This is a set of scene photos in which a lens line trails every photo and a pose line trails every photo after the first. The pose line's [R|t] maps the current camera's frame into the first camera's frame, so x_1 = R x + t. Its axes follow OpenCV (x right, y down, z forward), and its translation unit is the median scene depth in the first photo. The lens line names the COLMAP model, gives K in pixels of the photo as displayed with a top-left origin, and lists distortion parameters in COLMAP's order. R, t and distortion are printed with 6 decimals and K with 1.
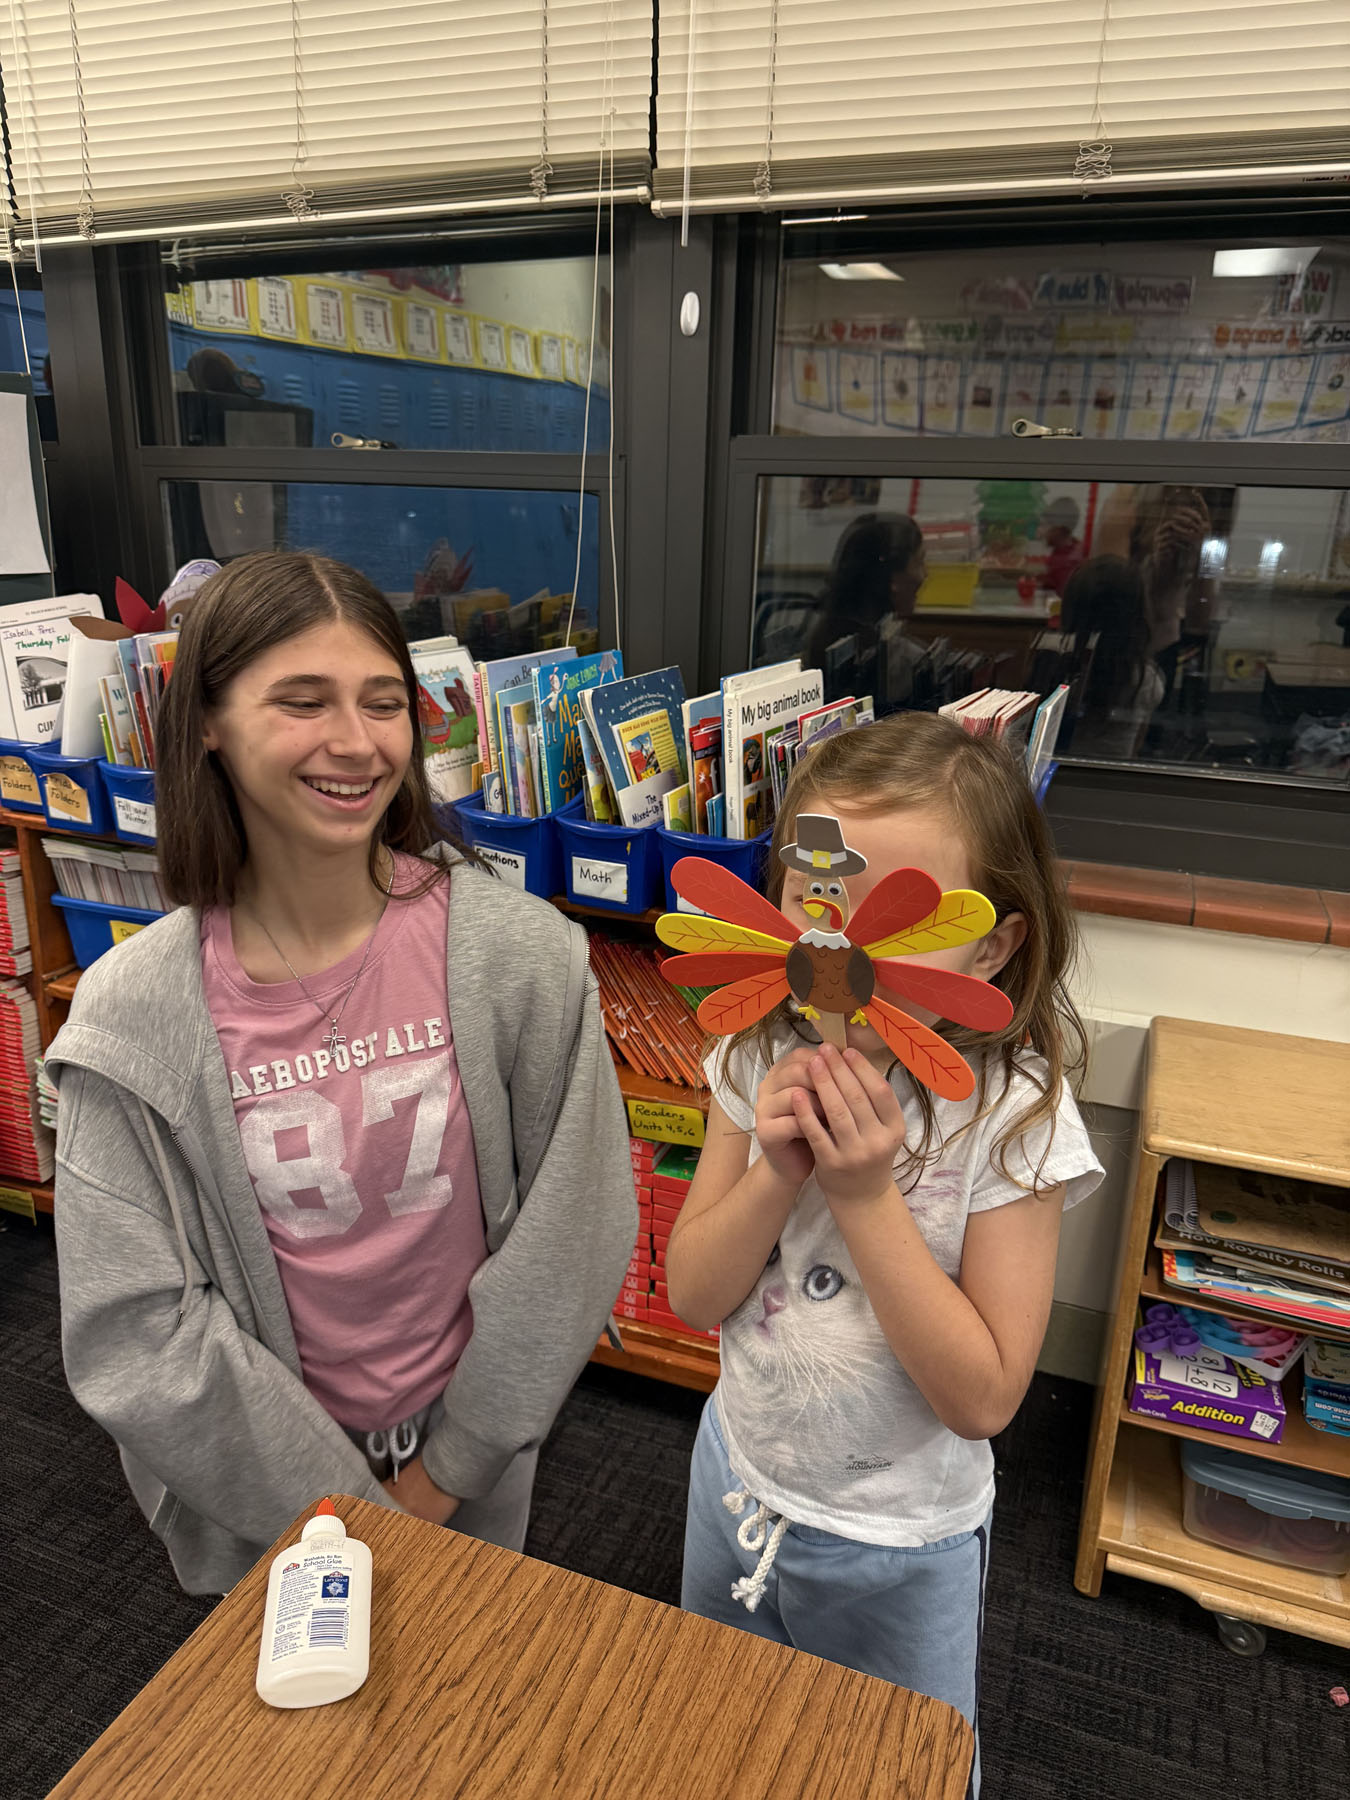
lens RADIAL K [[1305.6, 0, 664.2], [0, 1305.6, 917.5], [0, 0, 1]] dist [-0.004037, -0.023600]
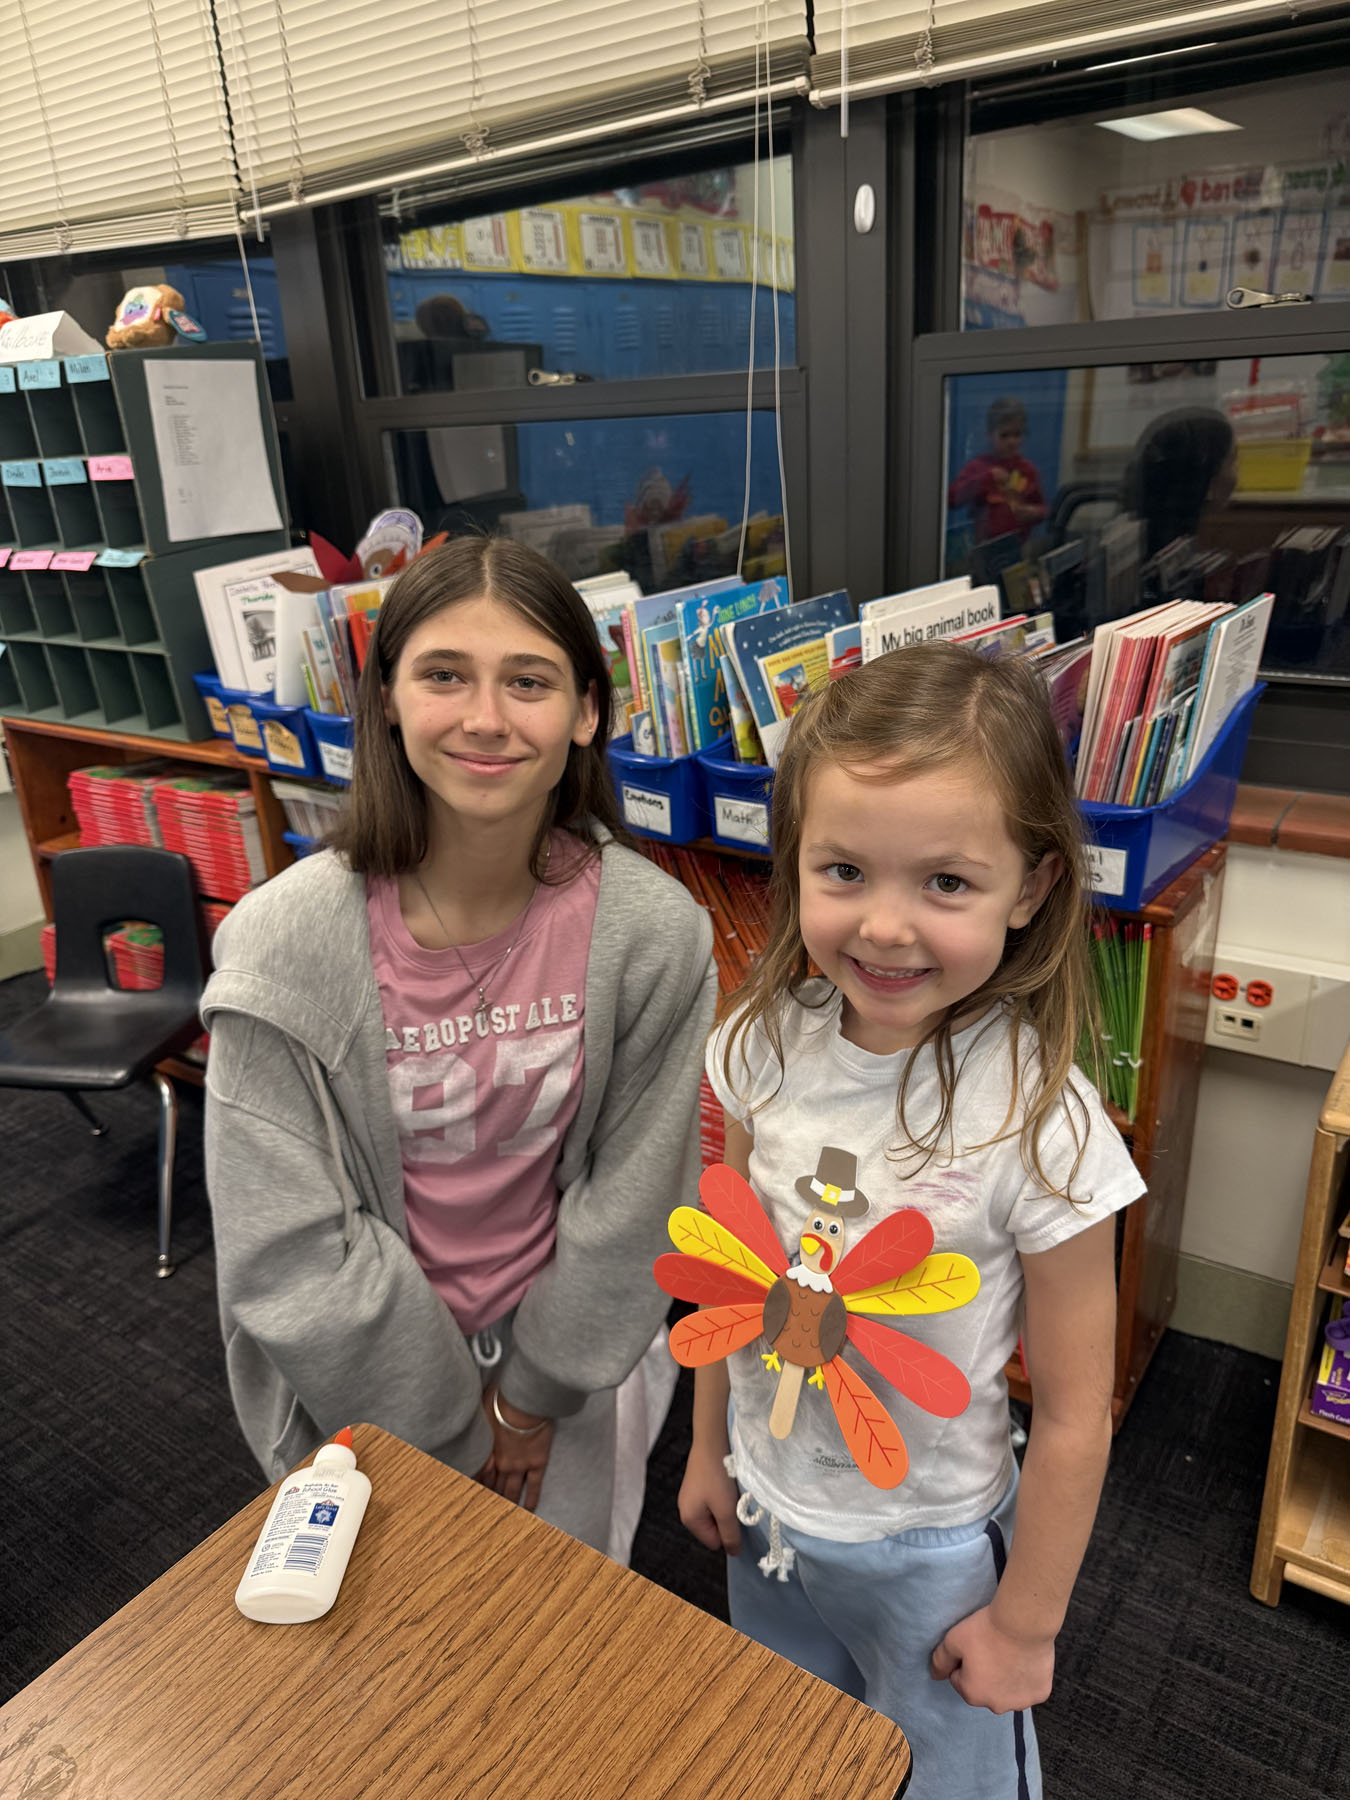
lens RADIAL K [[1305.6, 0, 684.4], [0, 1305.6, 910.4], [0, 0, 1]] dist [-0.004037, -0.023600]
pose [[0.966973, 0.011670, -0.254611, 0.149084], [0.003342, 0.998285, 0.058451, -0.017893], [0.254856, -0.057371, 0.965275, 0.042508]]
